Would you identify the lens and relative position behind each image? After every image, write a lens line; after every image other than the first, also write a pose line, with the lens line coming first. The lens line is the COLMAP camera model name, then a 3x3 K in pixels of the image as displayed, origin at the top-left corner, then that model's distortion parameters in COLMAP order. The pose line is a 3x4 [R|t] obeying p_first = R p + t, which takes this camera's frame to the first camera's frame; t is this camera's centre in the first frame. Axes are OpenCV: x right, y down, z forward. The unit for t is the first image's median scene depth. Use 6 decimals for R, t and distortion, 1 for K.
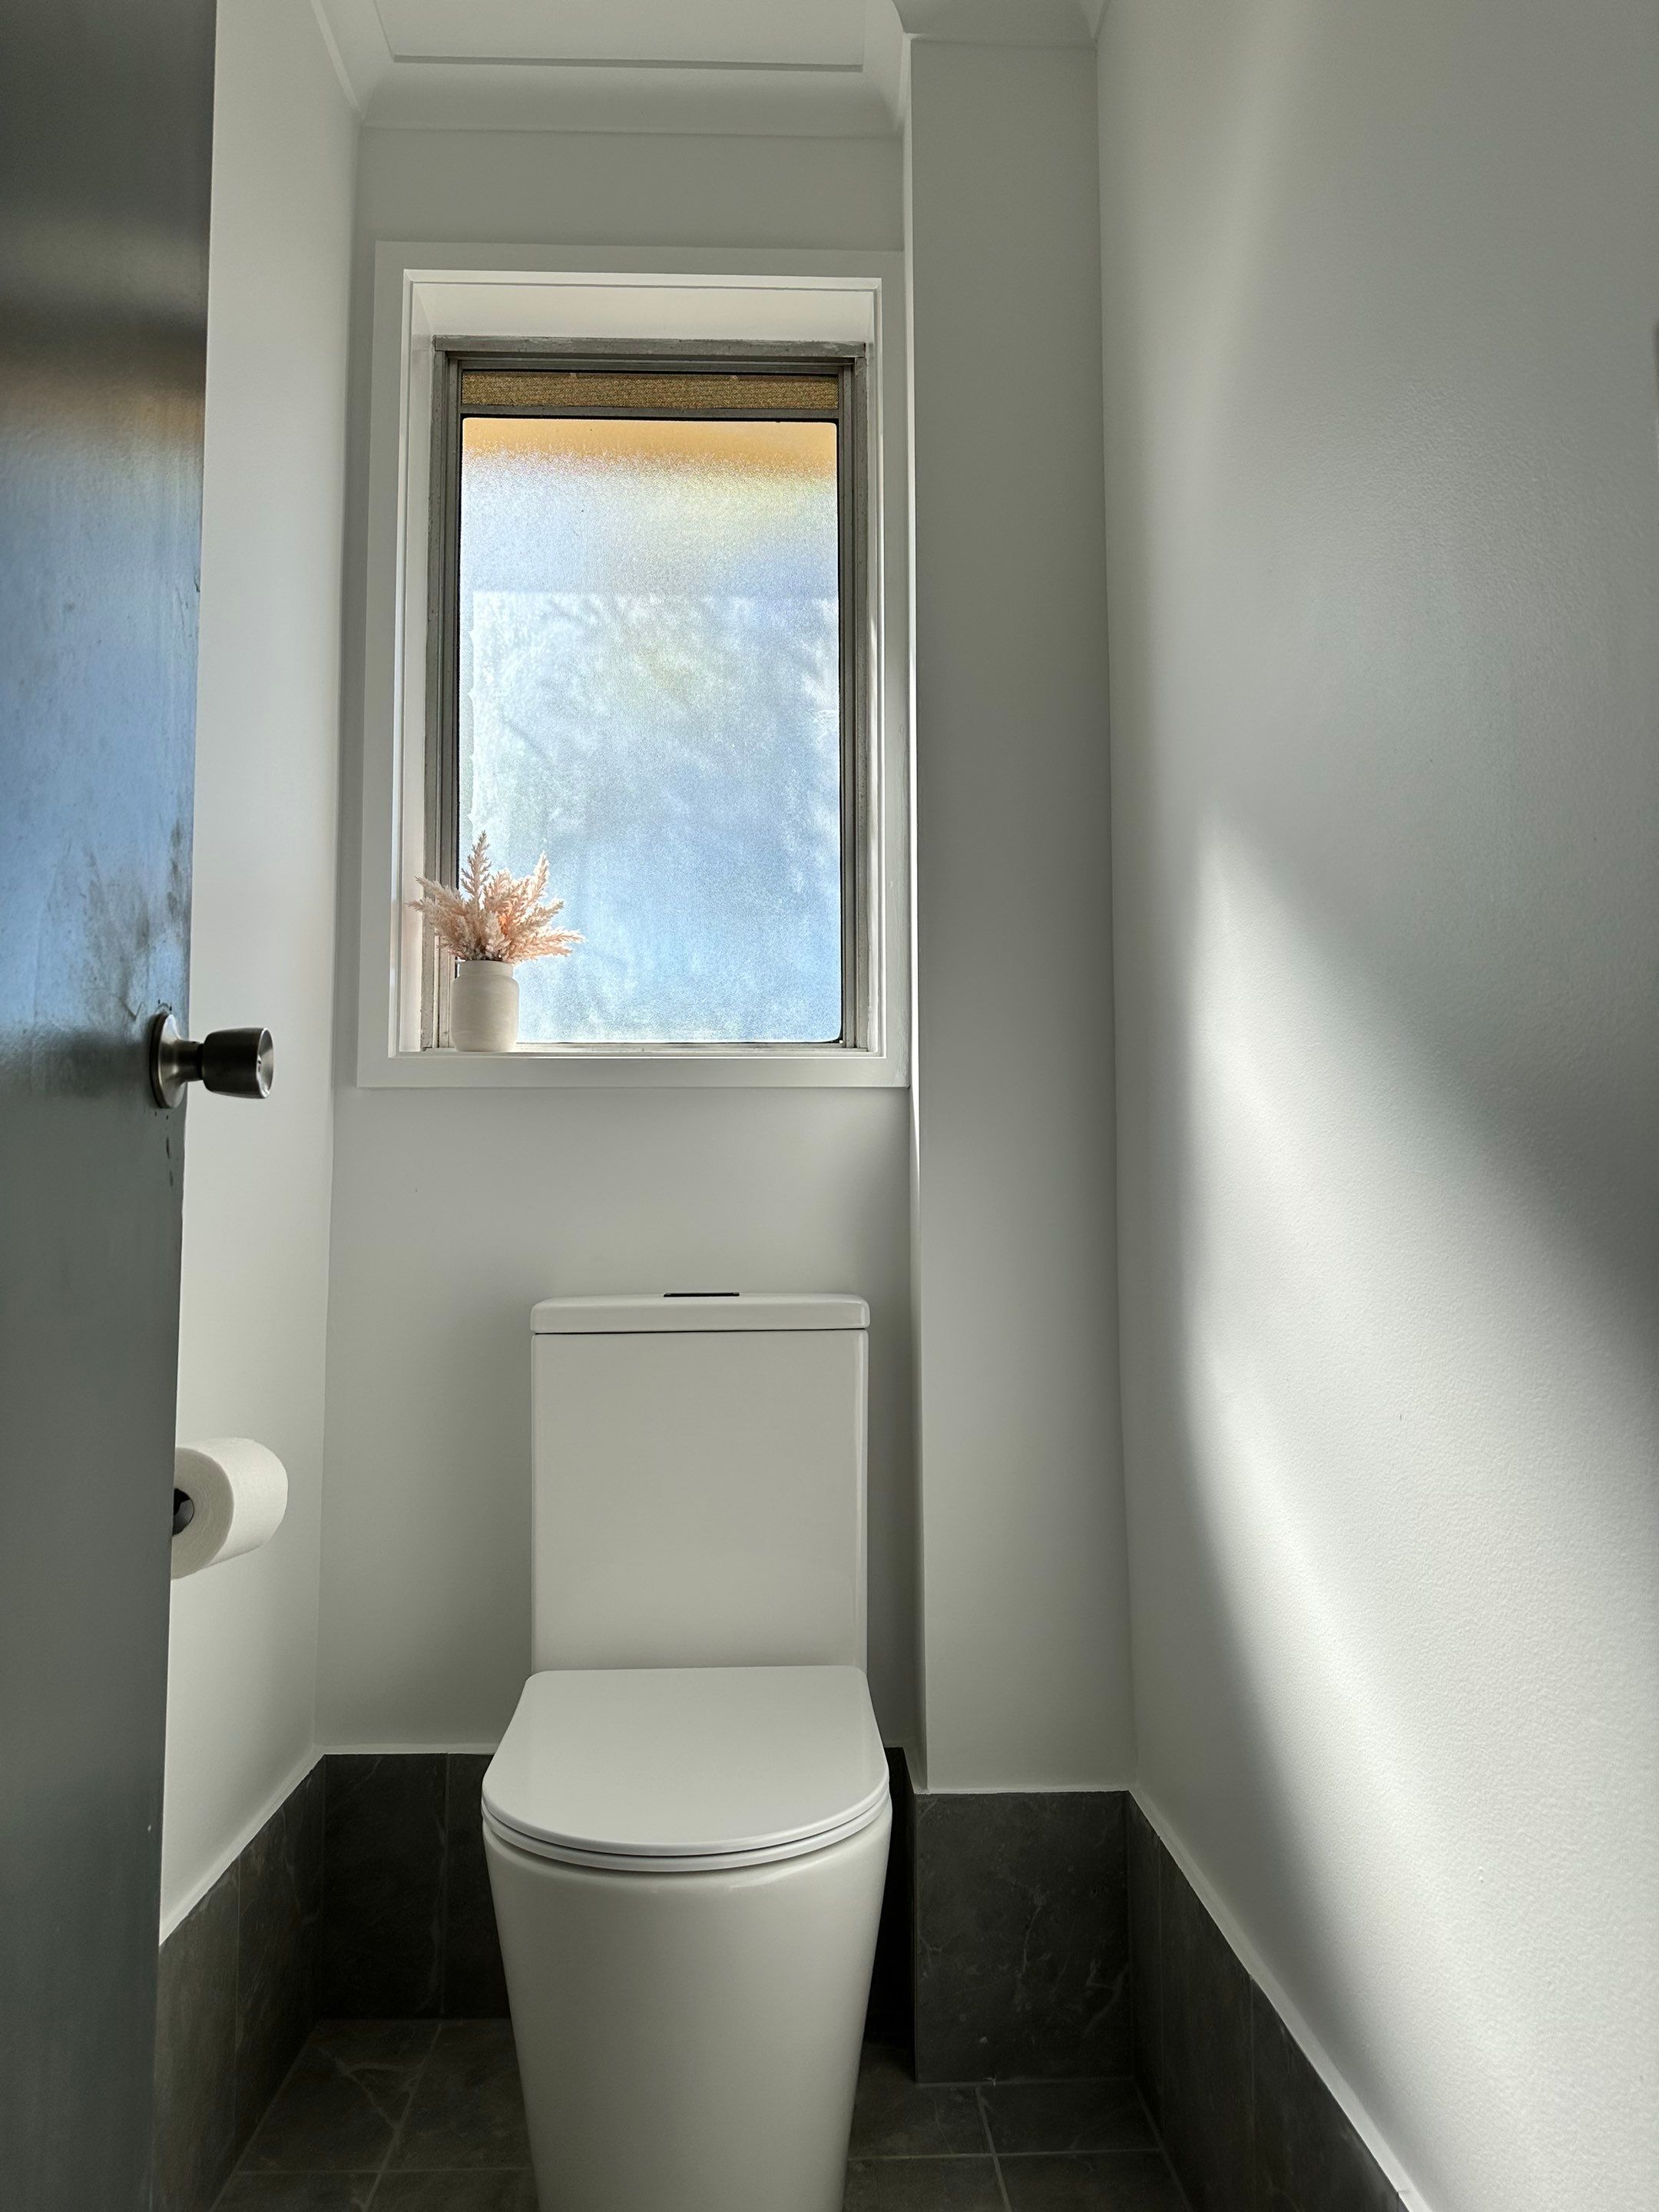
lens RADIAL K [[1561.3, 0, 821.6], [0, 1561.3, 1124.3], [0, 0, 1]] dist [0.053795, -0.067484]
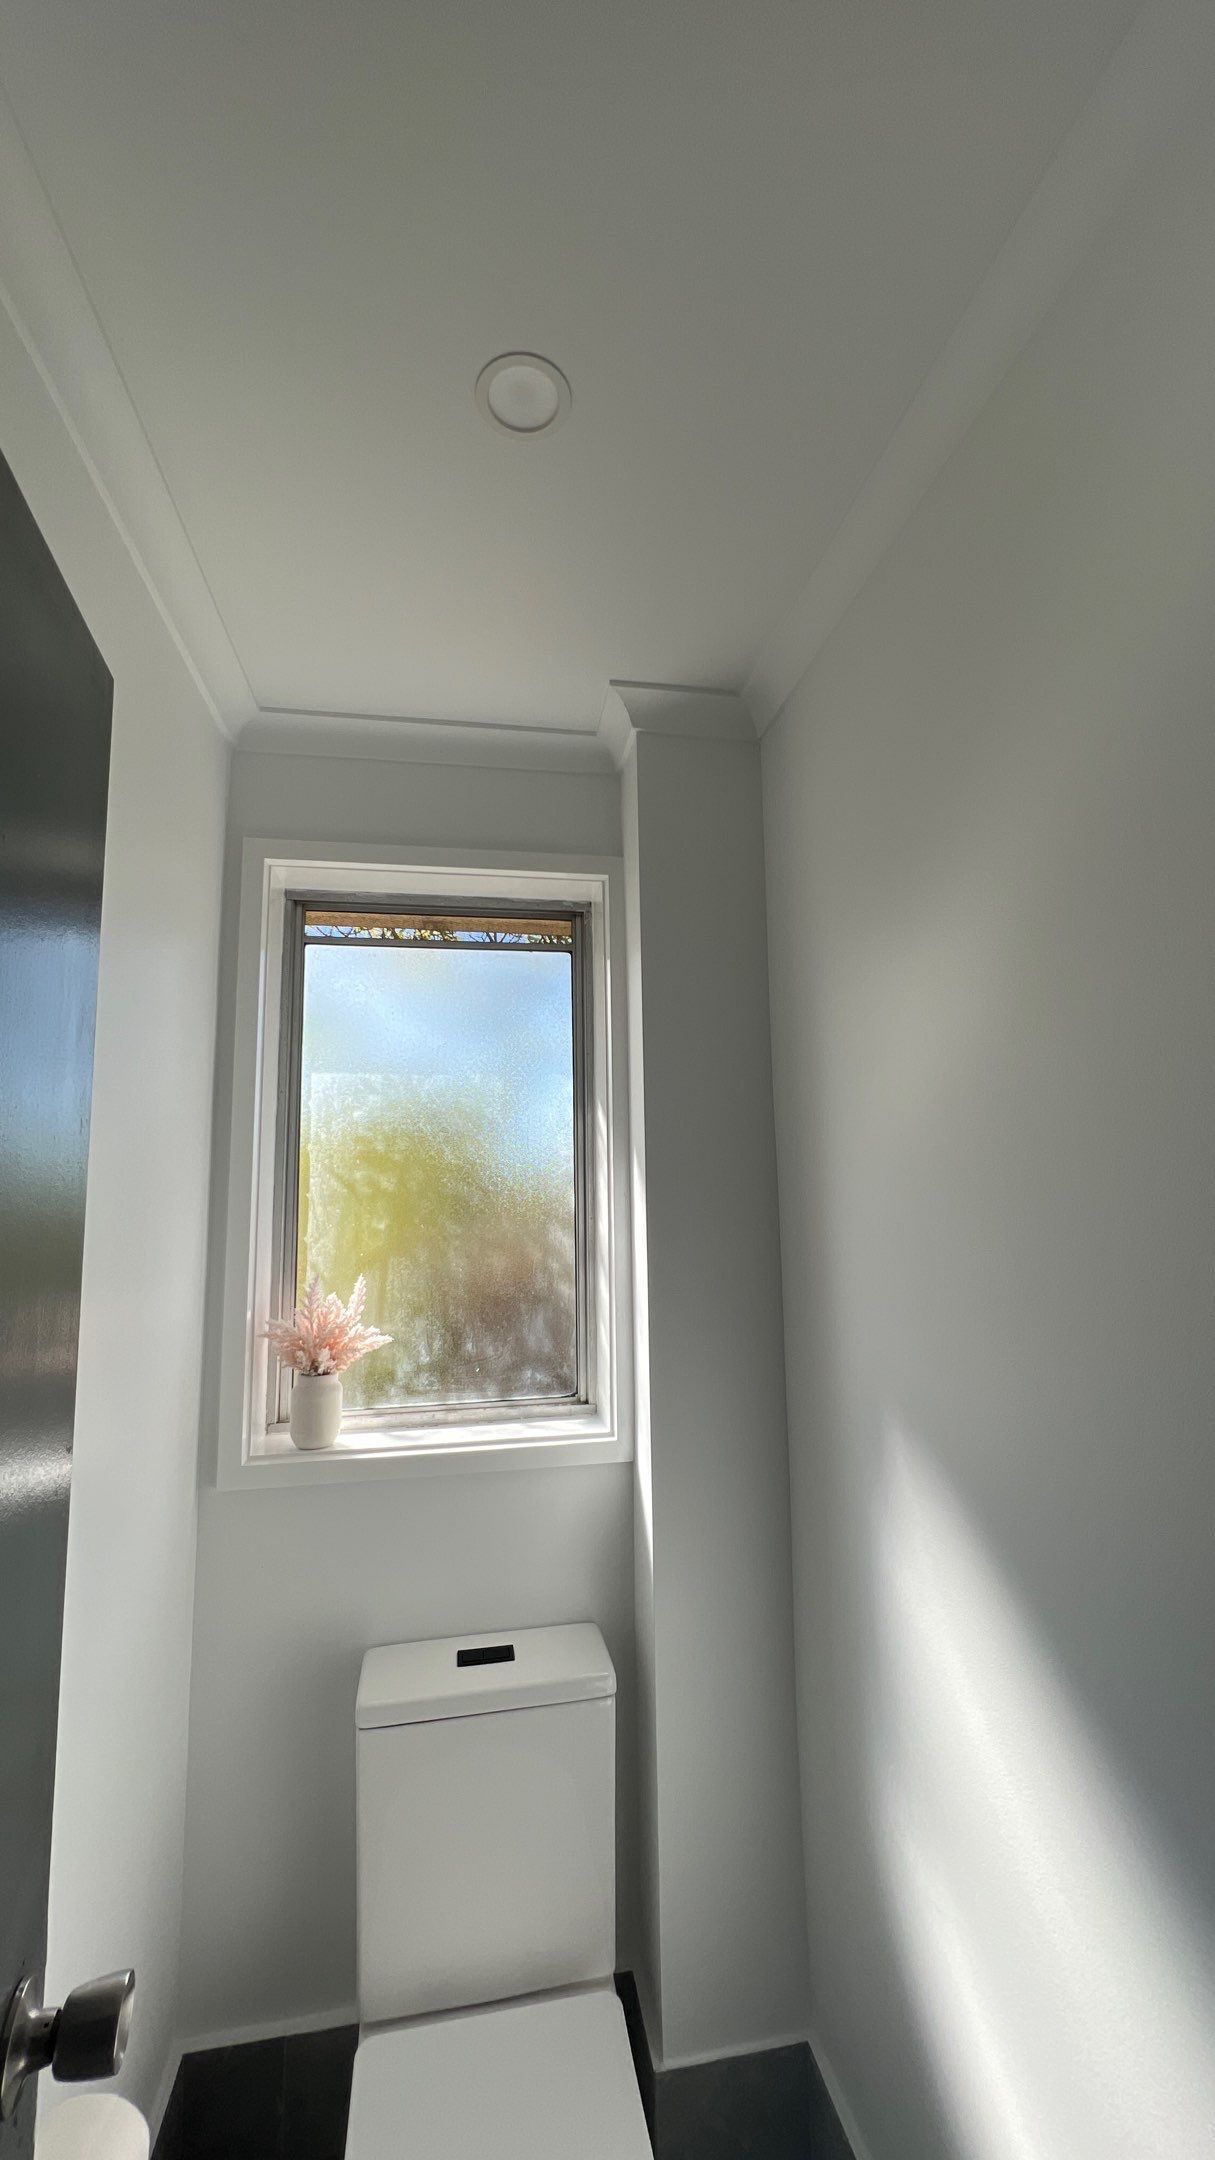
lens RADIAL K [[868.2, 0, 611.1], [0, 868.2, 1068.6], [0, 0, 1]] dist [-0.001342, 0.000584]
pose [[0.990062, 0.005622, 0.140518, -0.073211], [-0.000907, 0.999435, -0.033596, -0.343313], [-0.140627, 0.033135, 0.989508, 0.222116]]
